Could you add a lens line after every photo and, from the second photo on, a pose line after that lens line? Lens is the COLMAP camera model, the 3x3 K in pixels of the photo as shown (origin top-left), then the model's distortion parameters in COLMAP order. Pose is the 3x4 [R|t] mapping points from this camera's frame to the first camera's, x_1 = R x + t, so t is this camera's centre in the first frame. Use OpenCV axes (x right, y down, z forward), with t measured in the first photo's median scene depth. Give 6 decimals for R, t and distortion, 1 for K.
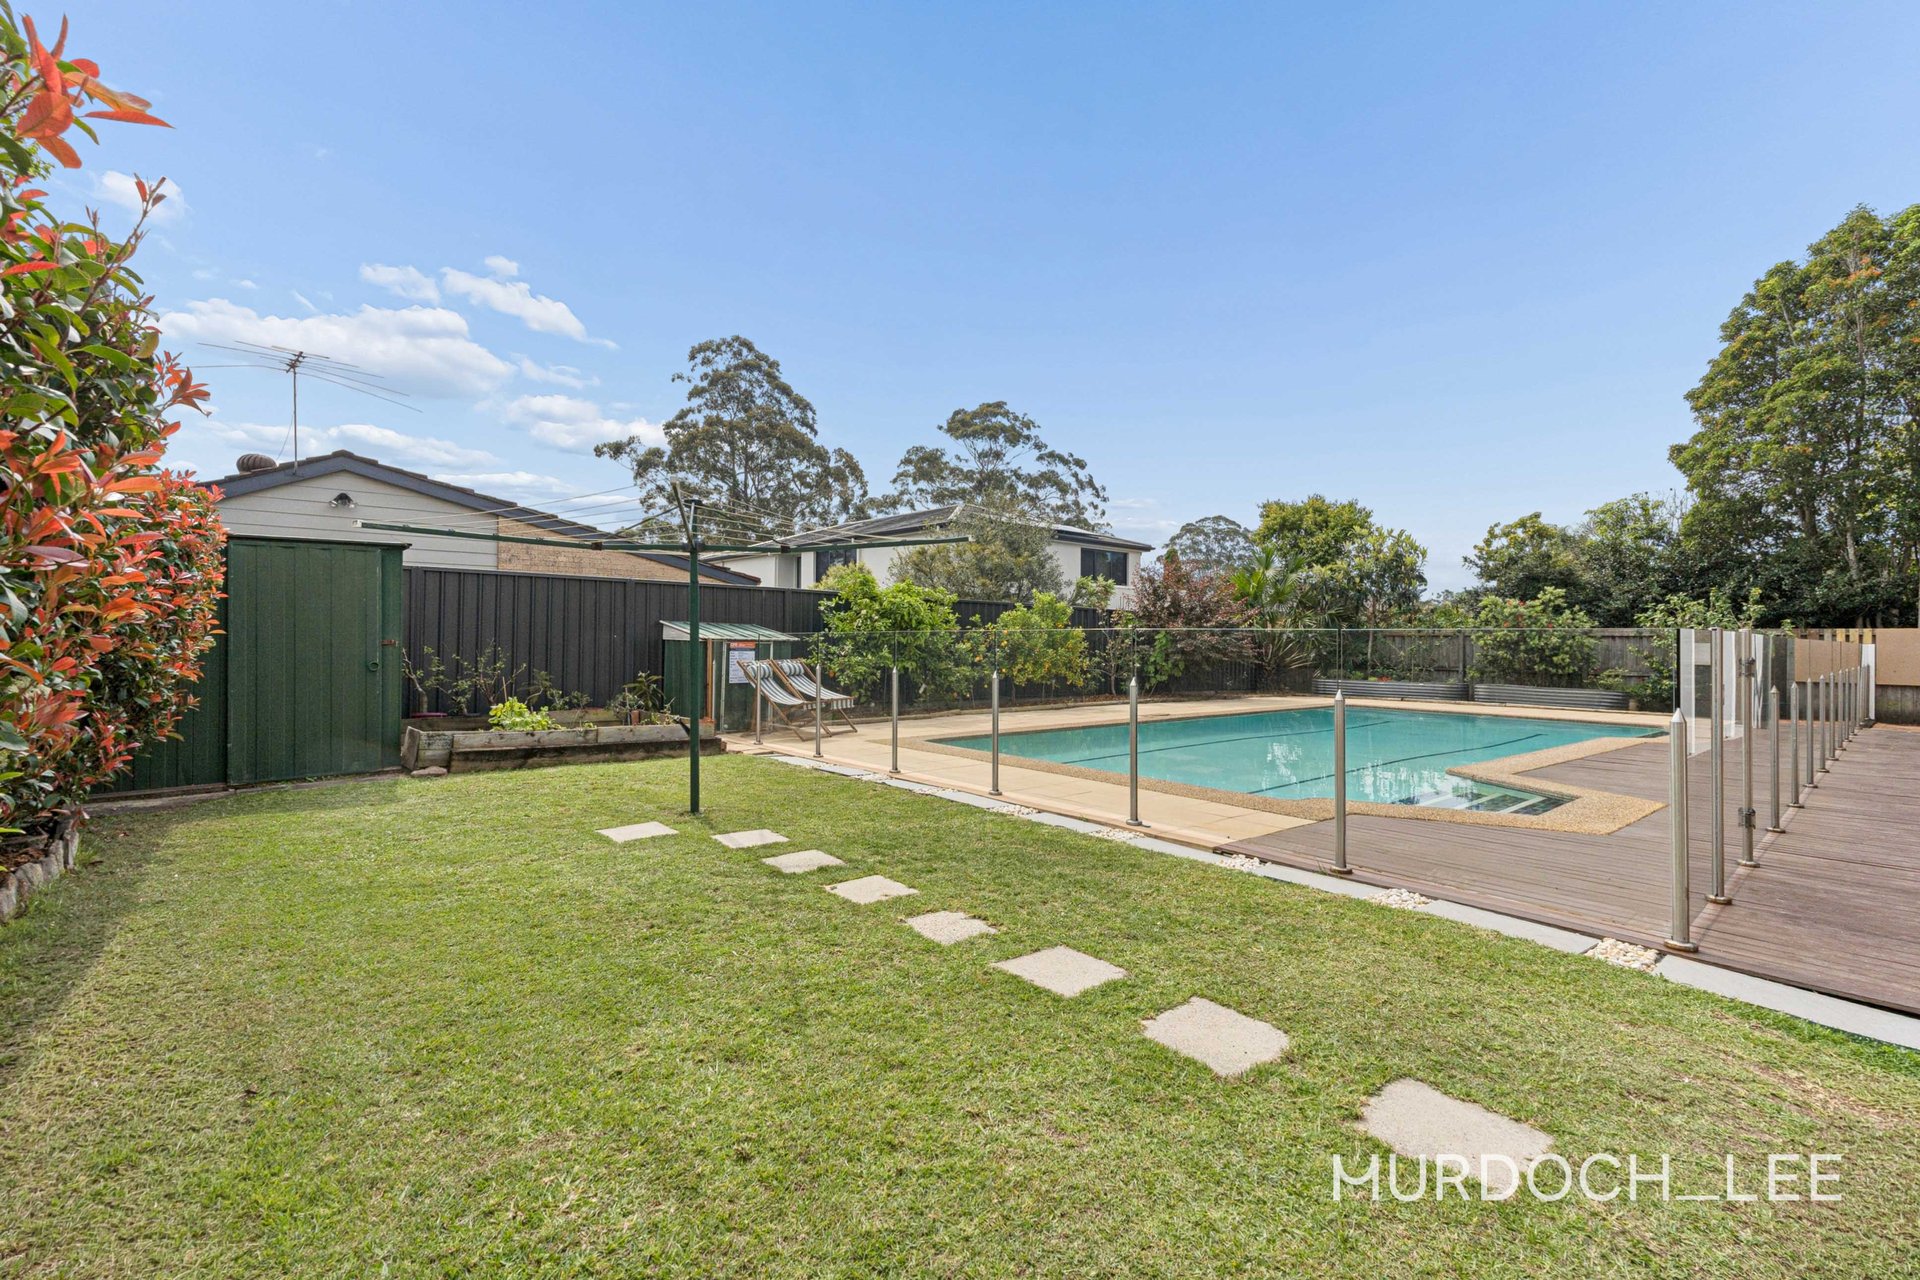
lens RADIAL K [[826.3, 0, 954.4], [0, 826.3, 623.9], [0, 0, 1]] dist [0.009833, -0.003368]
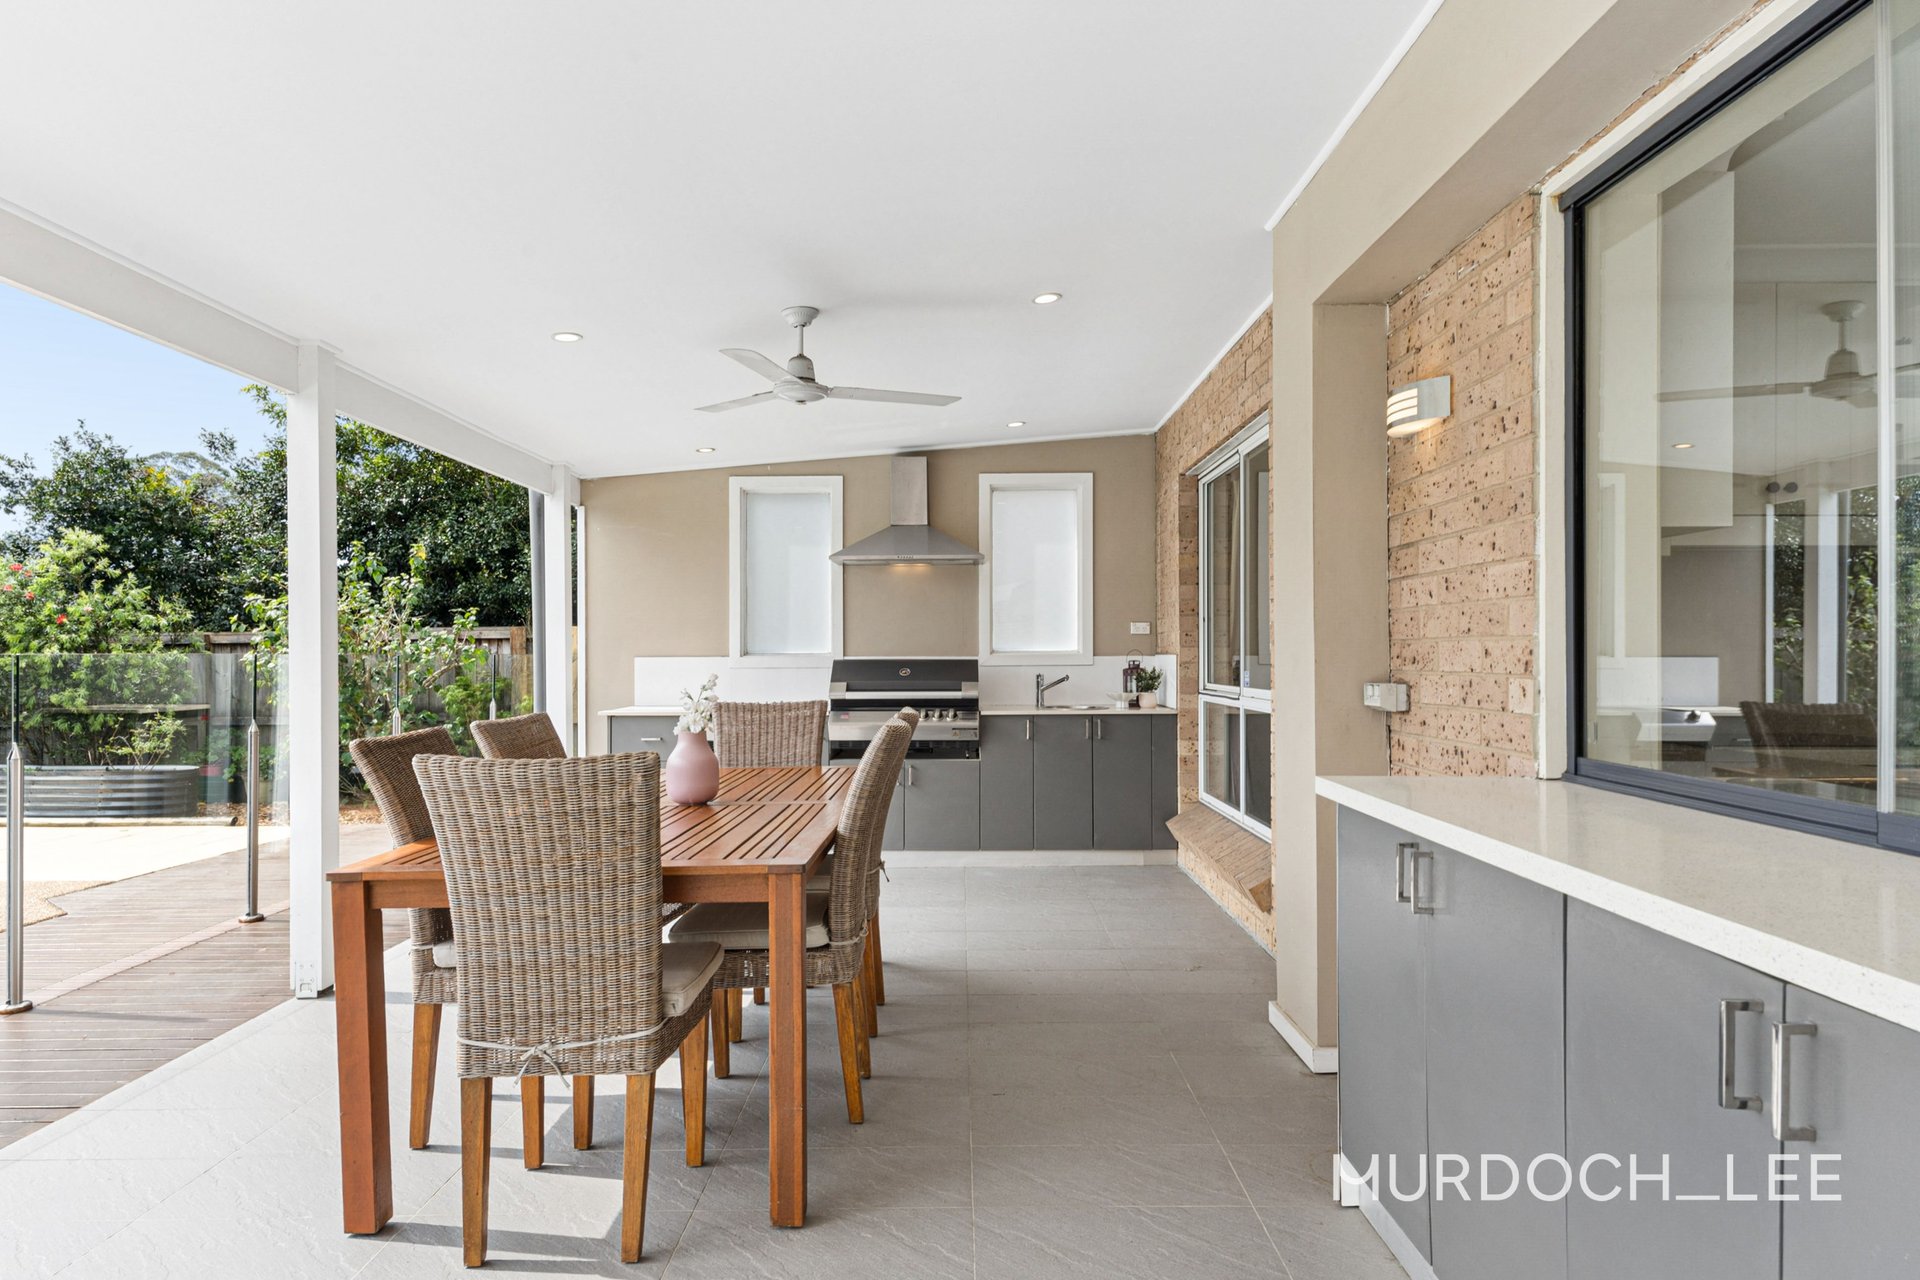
lens RADIAL K [[1106.7, 0, 951.0], [0, 1106.7, 647.0], [0, 0, 1]] dist [0.028851, 0.000770]
pose [[0.659487, -0.012235, 0.751616, 0.564880], [0.001618, 0.999888, 0.014857, 0.008025], [-0.751714, -0.008582, 0.659433, 0.269156]]
